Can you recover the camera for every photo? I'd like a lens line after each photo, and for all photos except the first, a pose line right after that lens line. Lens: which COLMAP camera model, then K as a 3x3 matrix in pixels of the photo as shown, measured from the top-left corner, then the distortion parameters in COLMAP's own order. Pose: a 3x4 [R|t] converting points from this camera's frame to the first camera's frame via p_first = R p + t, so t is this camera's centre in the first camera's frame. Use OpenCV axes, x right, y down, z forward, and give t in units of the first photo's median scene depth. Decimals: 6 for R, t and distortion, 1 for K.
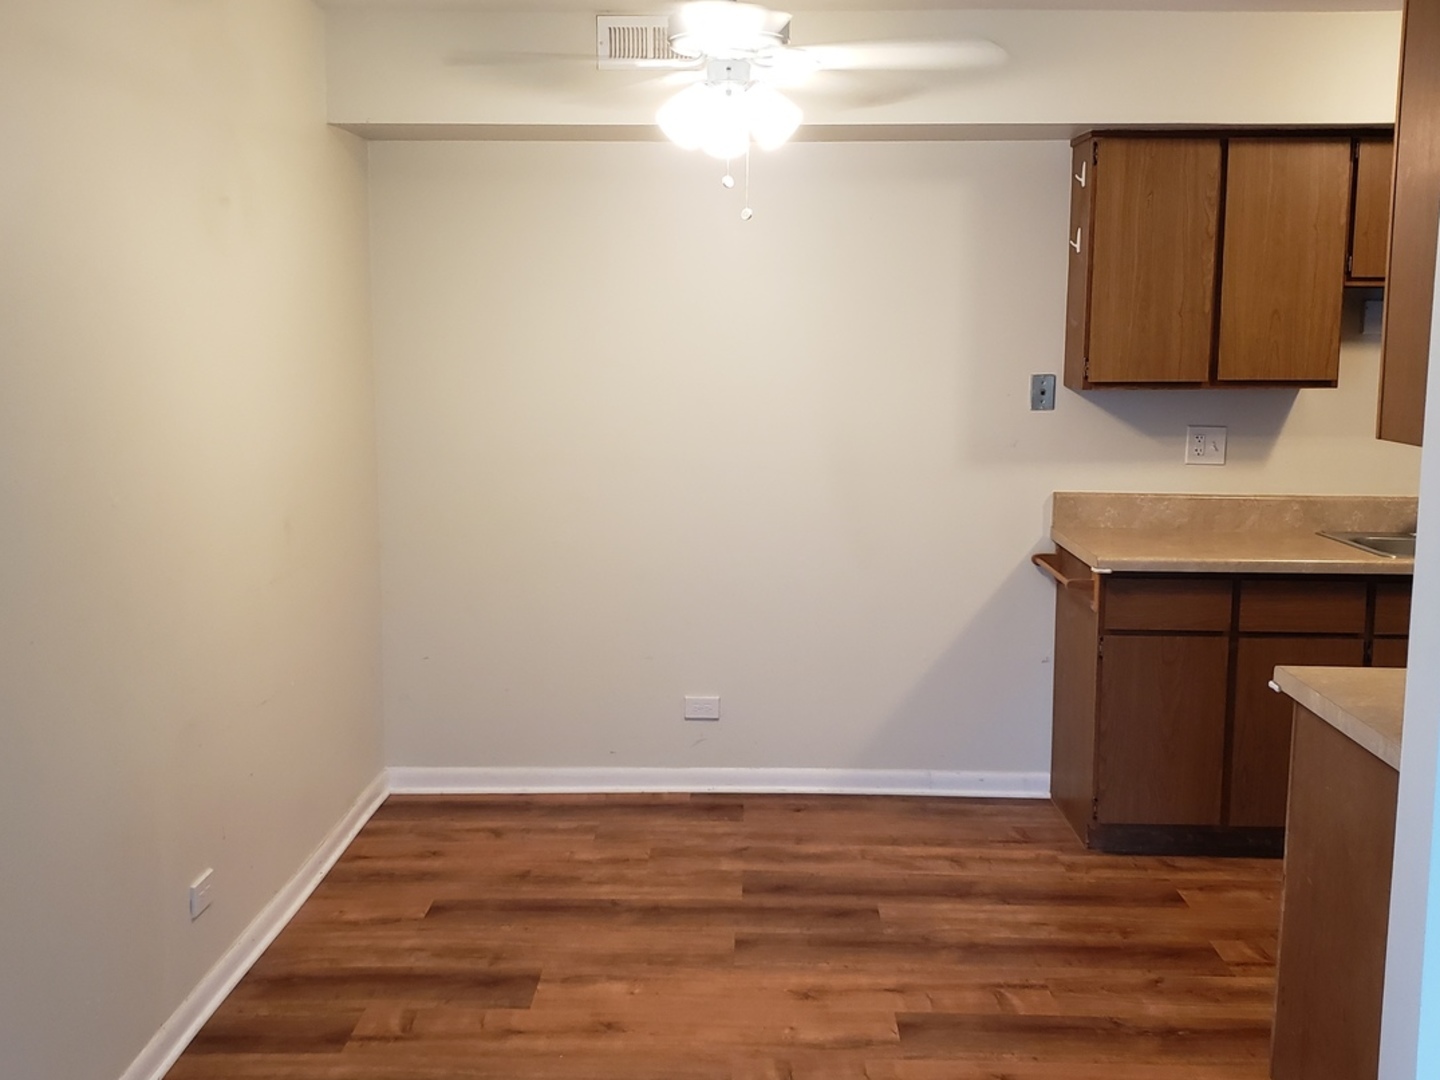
lens RADIAL K [[1486.8, 0, 720.0], [0, 1486.8, 540.0], [0, 0, 1]] dist [0.145984, -0.436048]
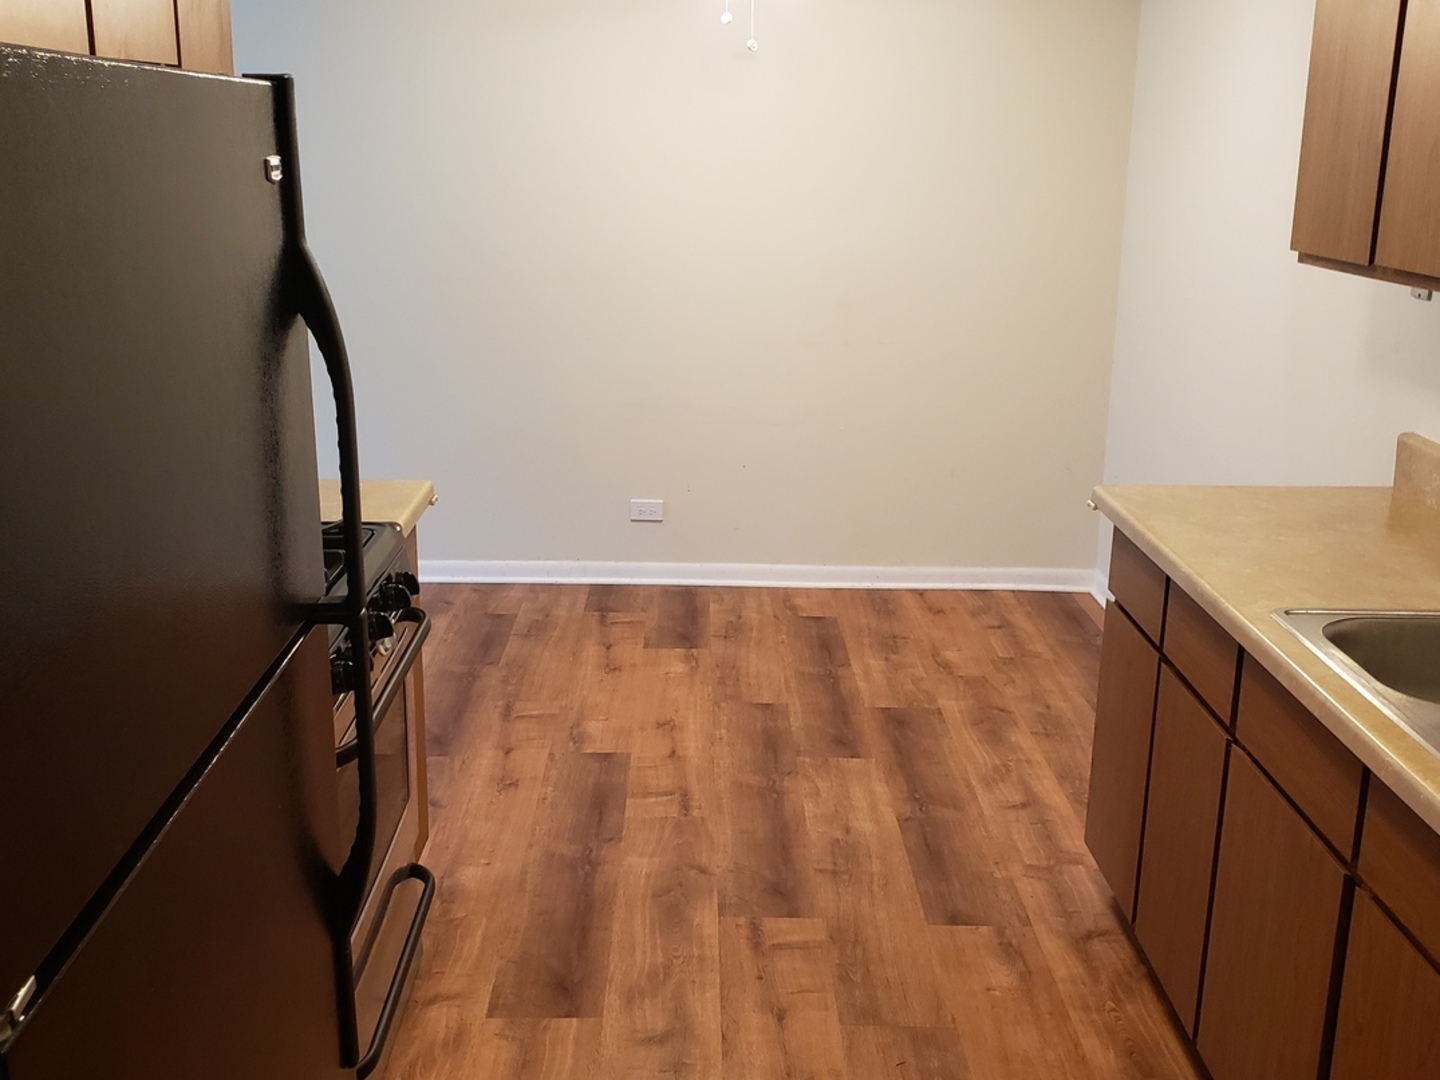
lens RADIAL K [[1486.8, 0, 720.0], [0, 1486.8, 540.0], [0, 0, 1]] dist [0.145984, -0.436048]
pose [[0.037080, 0.263239, -0.964018, 1.024048], [-0.161027, 0.953649, 0.254213, -0.128156], [0.986253, 0.145807, 0.077750, 0.818672]]
